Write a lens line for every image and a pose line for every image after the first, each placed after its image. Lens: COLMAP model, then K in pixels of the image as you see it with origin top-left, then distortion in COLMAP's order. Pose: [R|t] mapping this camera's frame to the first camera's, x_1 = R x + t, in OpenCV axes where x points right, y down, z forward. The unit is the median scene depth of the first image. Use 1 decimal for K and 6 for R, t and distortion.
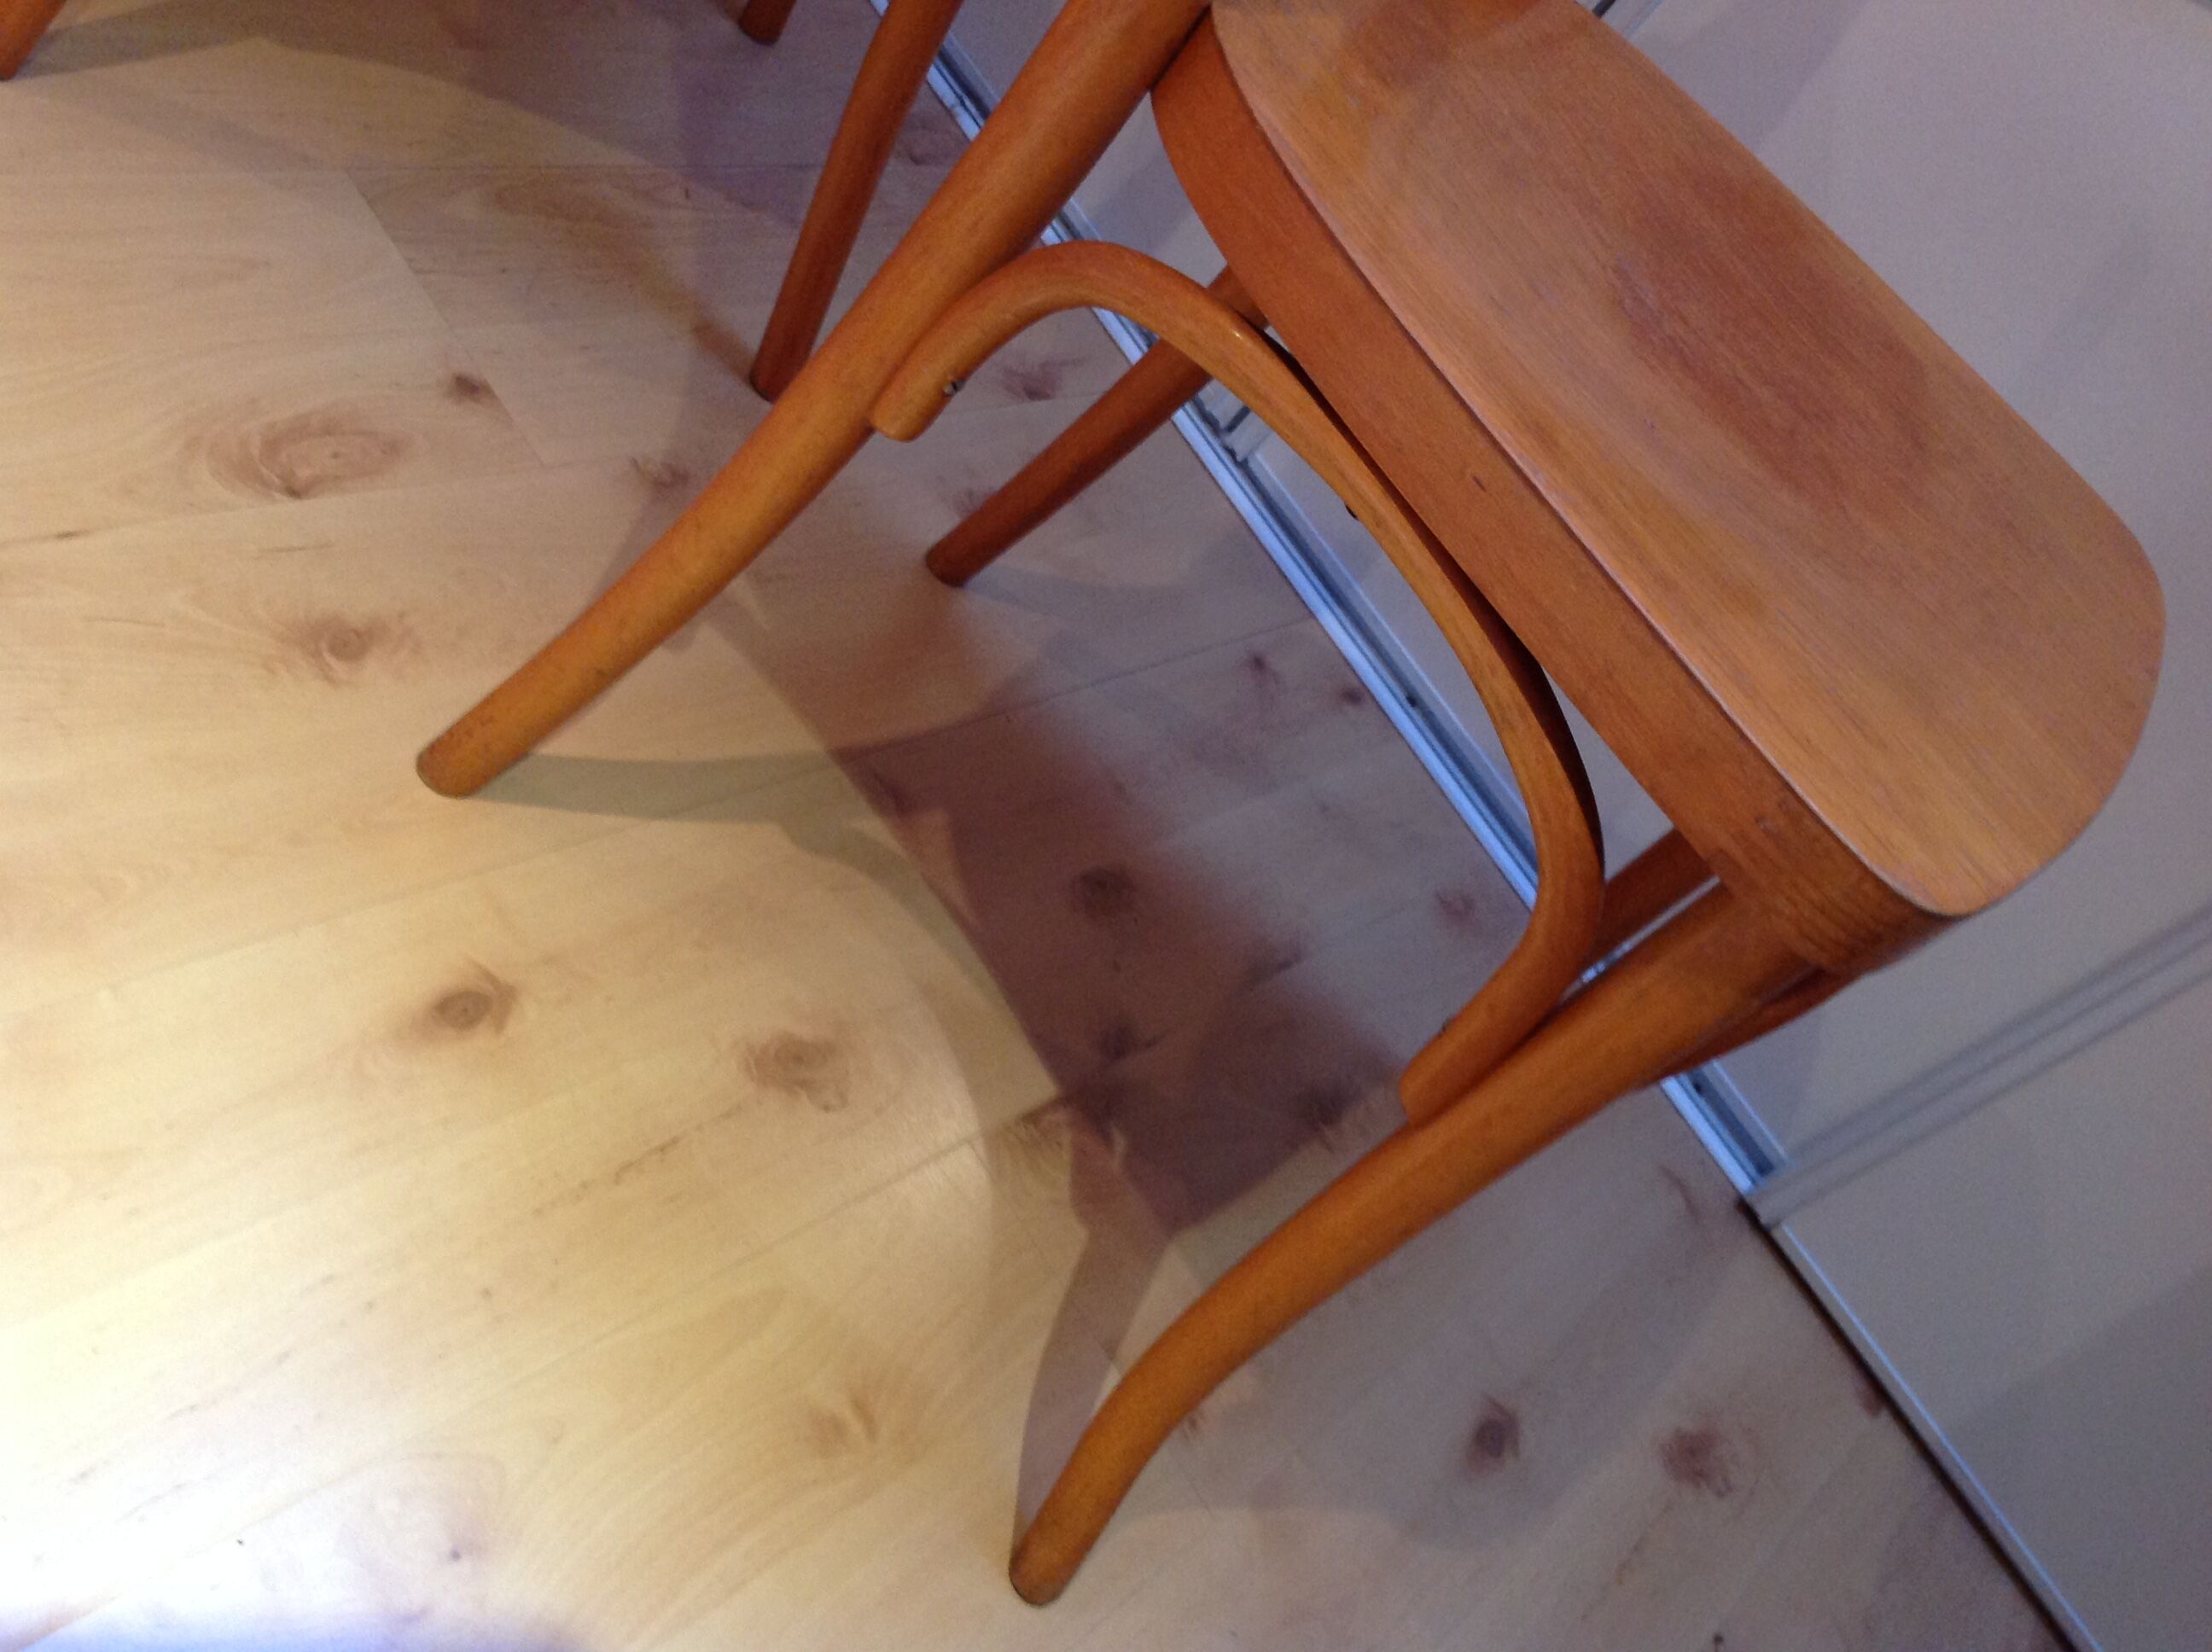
lens RADIAL K [[2100.8, 0, 1107.6], [0, 2100.8, 834.2], [0, 0, 1]] dist [0.119480, -0.264933]
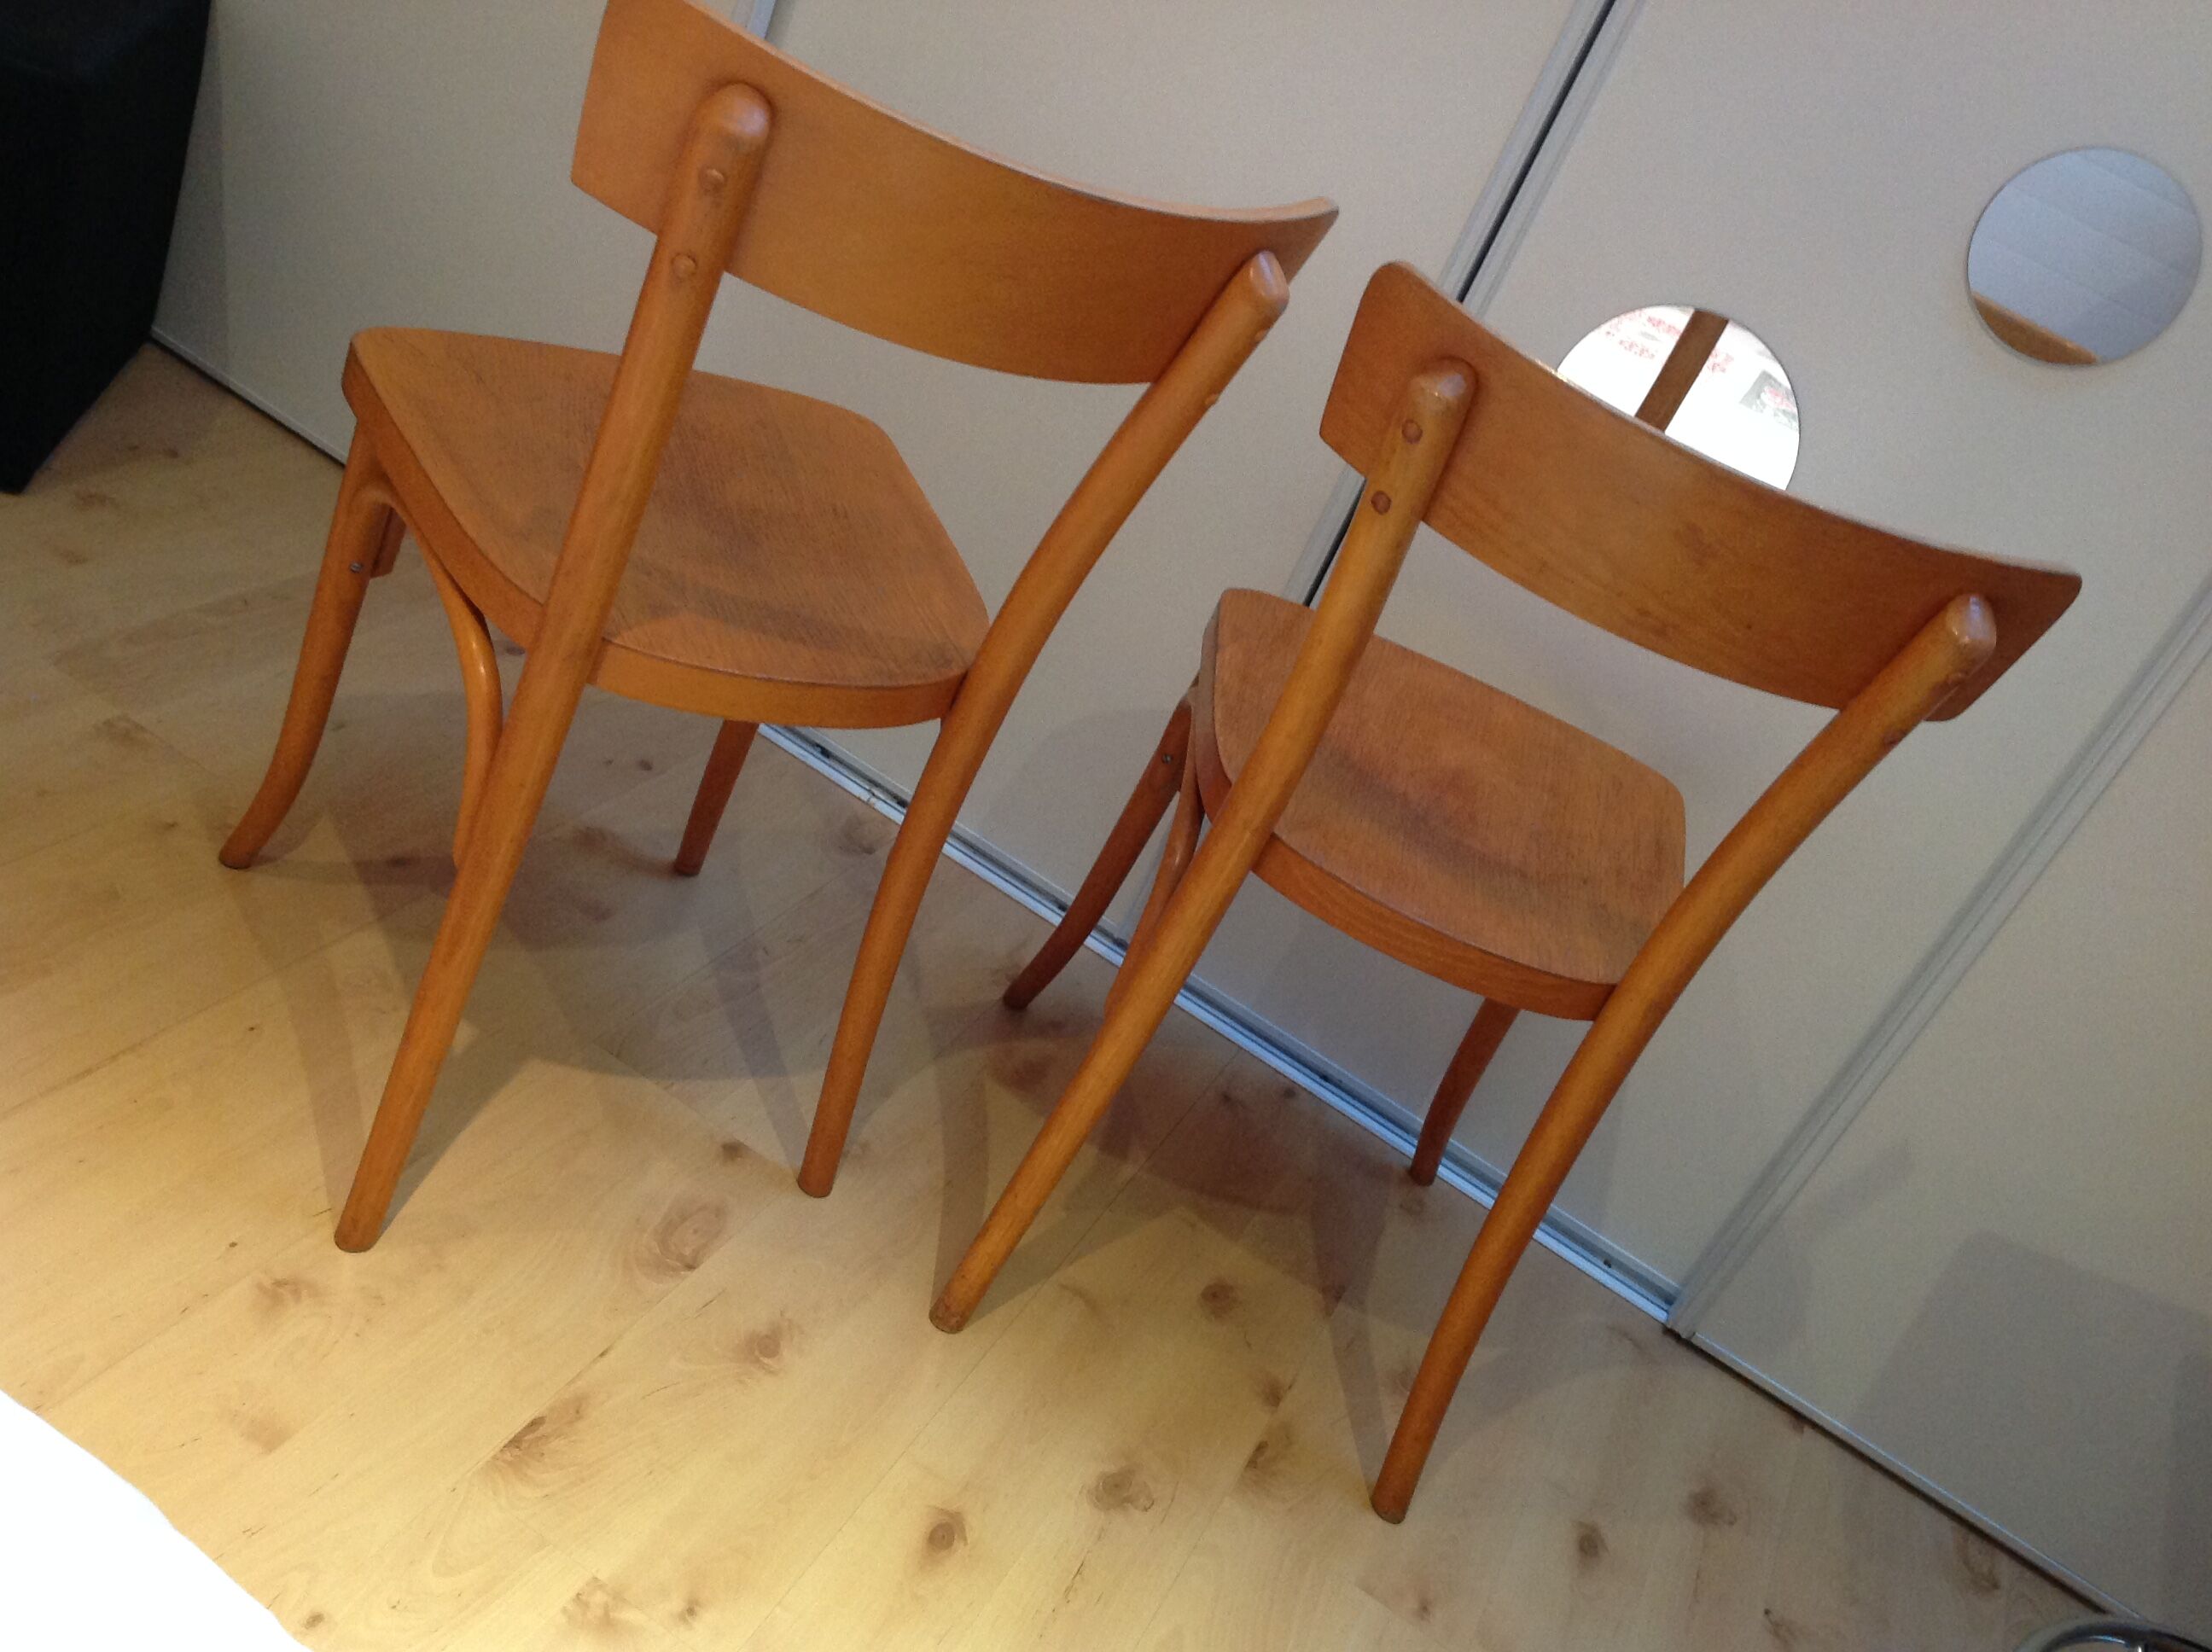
lens RADIAL K [[2100.8, 0, 1107.6], [0, 2100.8, 834.2], [0, 0, 1]] dist [0.119480, -0.264933]
pose [[0.927180, -0.347981, 0.138733, -0.188108], [0.362527, 0.926785, -0.098199, -0.180562], [-0.094404, 0.141343, 0.985449, -0.600370]]
